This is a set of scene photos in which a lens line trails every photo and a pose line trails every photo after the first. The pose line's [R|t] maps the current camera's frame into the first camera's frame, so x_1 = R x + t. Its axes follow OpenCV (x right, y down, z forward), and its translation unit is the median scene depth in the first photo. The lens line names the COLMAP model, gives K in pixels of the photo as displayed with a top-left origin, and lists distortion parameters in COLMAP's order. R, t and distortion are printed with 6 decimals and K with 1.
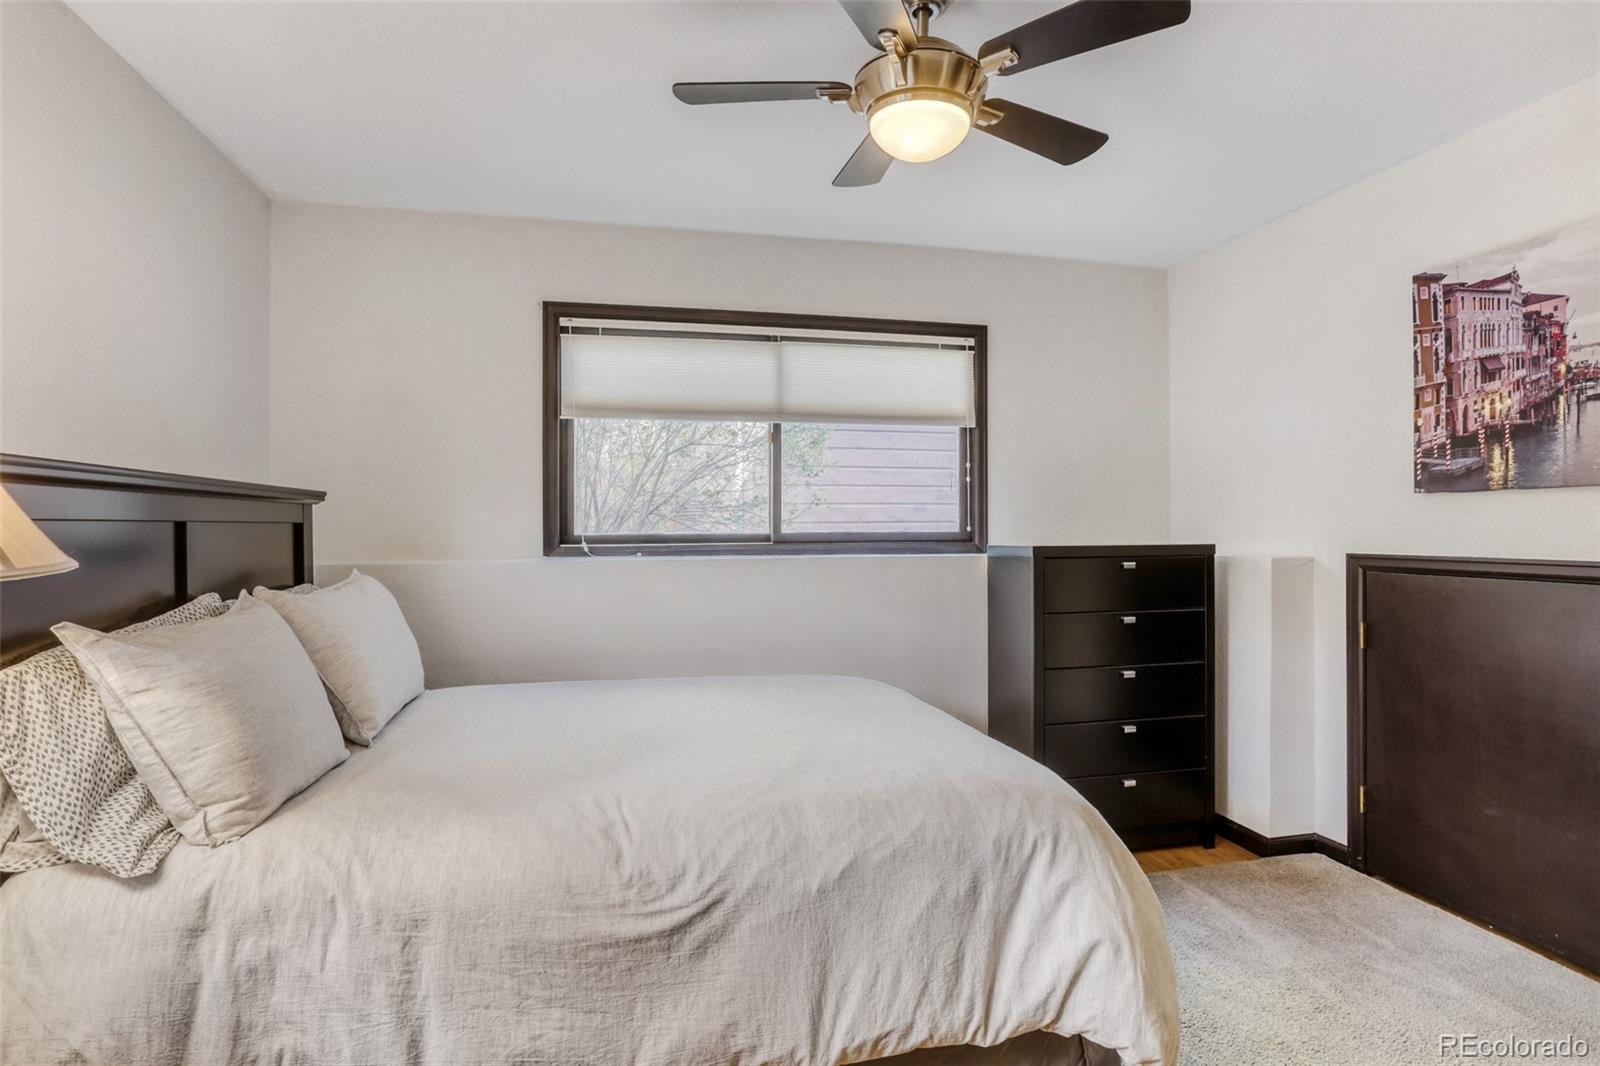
lens RADIAL K [[787.9, 0, 817.7], [0, 787.9, 526.6], [0, 0, 1]] dist [-0.059763, 0.038360]
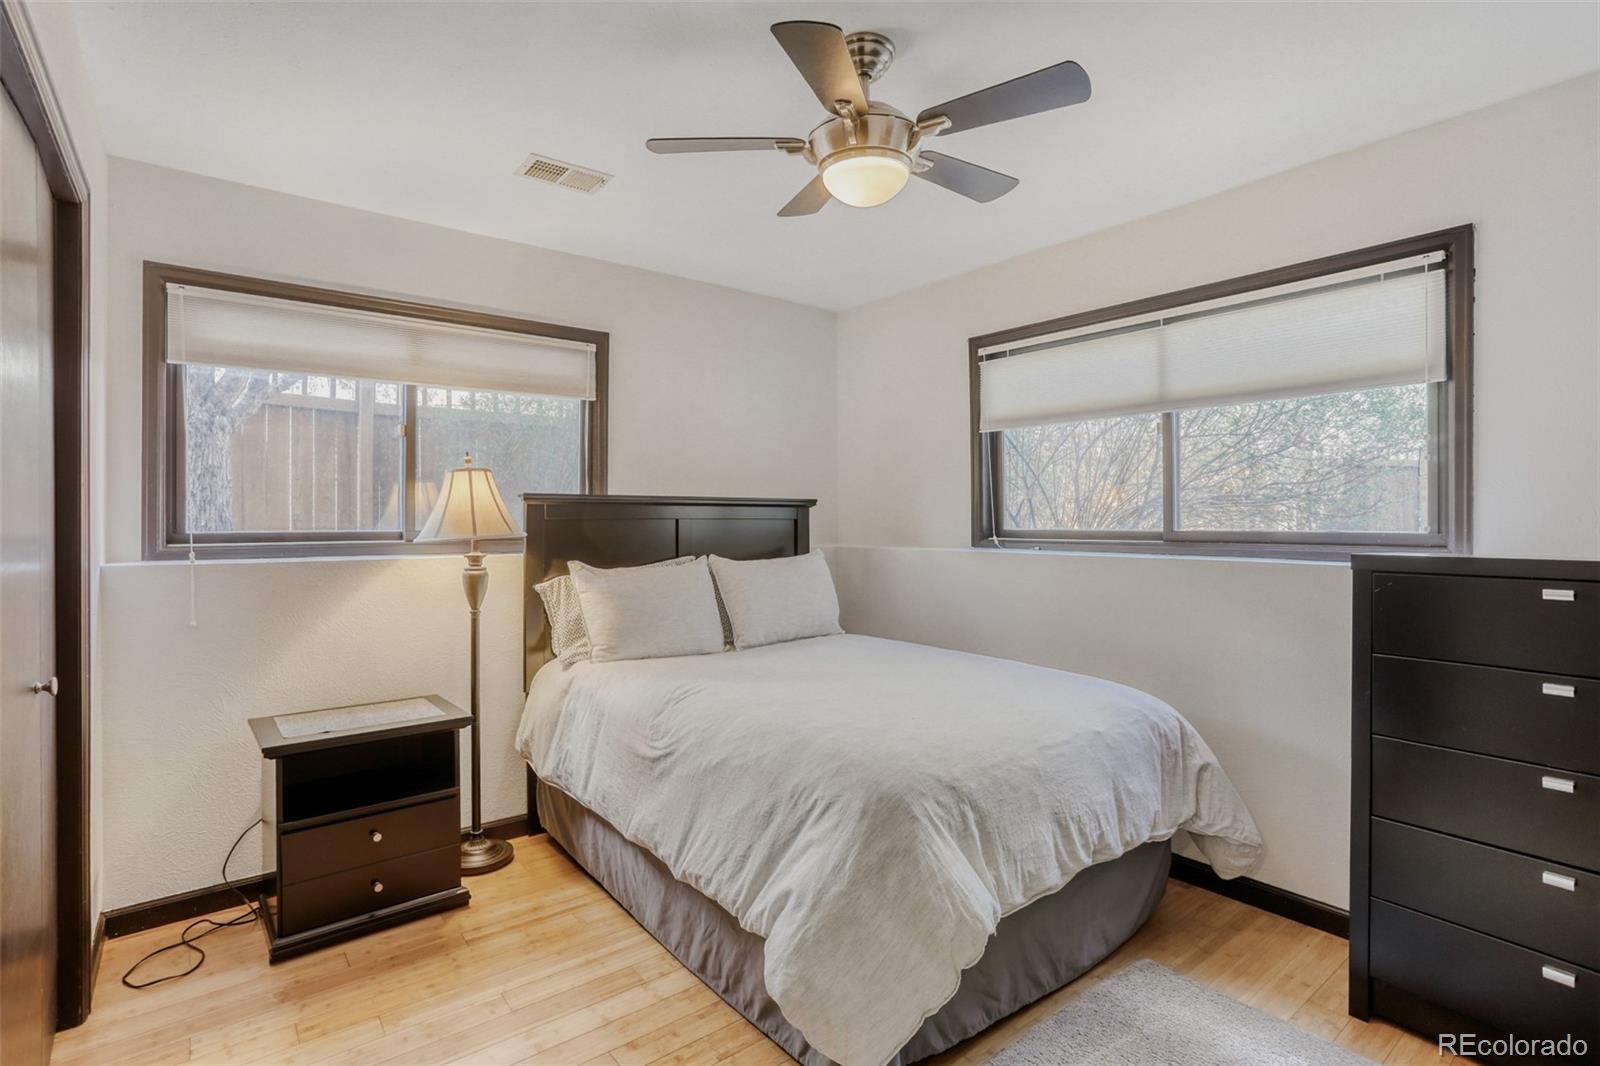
lens RADIAL K [[787.9, 0, 817.7], [0, 787.9, 526.6], [0, 0, 1]] dist [-0.059763, 0.038360]
pose [[0.433450, 0.010601, -0.901115, 0.746420], [-0.004537, 0.999944, 0.009582, -0.004740], [0.901166, -0.000065, 0.433474, 0.286341]]
